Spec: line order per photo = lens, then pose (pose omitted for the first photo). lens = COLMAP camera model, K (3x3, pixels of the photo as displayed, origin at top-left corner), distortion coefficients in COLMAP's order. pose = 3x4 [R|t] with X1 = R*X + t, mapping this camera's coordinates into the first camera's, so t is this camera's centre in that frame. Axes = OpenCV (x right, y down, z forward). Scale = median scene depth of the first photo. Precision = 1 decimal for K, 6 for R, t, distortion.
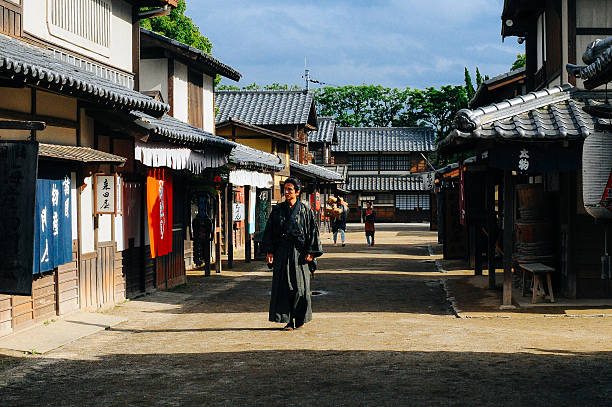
lens RADIAL K [[1510.8, 0, 306.0], [0, 1510.8, 203.5], [0, 0, 1]] dist [-0.095567, 0.108373]
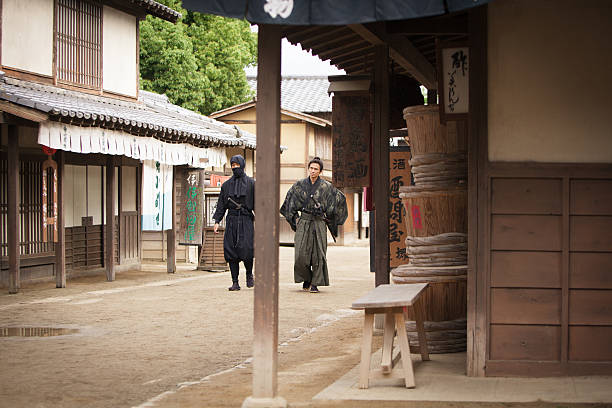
lens RADIAL K [[1350.5, 0, 306.0], [0, 1350.5, 204.0], [0, 0, 1]] dist [-0.383020, 0.116185]
pose [[0.991824, 0.007751, -0.127378, 0.142956], [-0.009101, 0.999908, -0.010013, 0.017242], [0.127289, 0.011091, 0.991804, 0.530899]]
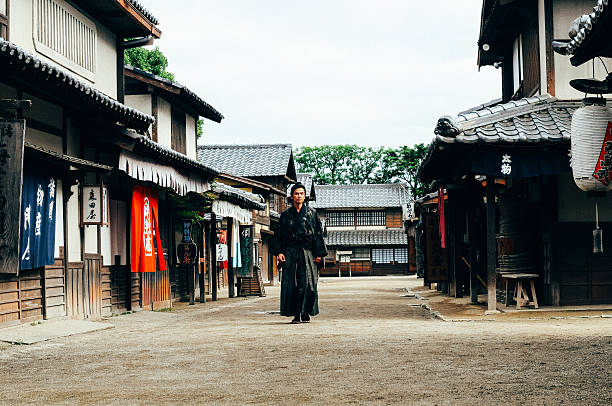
lens RADIAL K [[1447.6, 0, 288.6], [0, 1447.6, 203.5], [0, 0, 1]] dist [-0.021623, -0.641490]
pose [[0.999928, -0.011295, 0.003981, -0.003974], [0.011476, 0.998746, -0.048723, 0.032272], [-0.003426, 0.048765, 0.998804, 0.025893]]
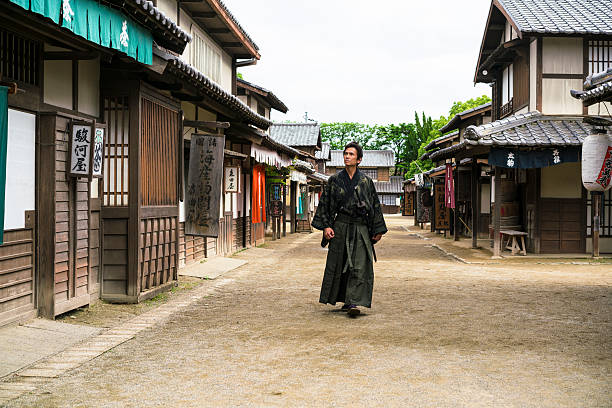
lens RADIAL K [[1005.3, 0, 305.0], [0, 1005.3, 220.0], [0, 0, 1]] dist [0.137160, -0.897144]
pose [[0.999785, 0.012889, 0.016238, -0.058186], [-0.013134, 0.999800, 0.015054, 0.014113], [-0.016041, -0.015264, 0.999755, -0.004578]]
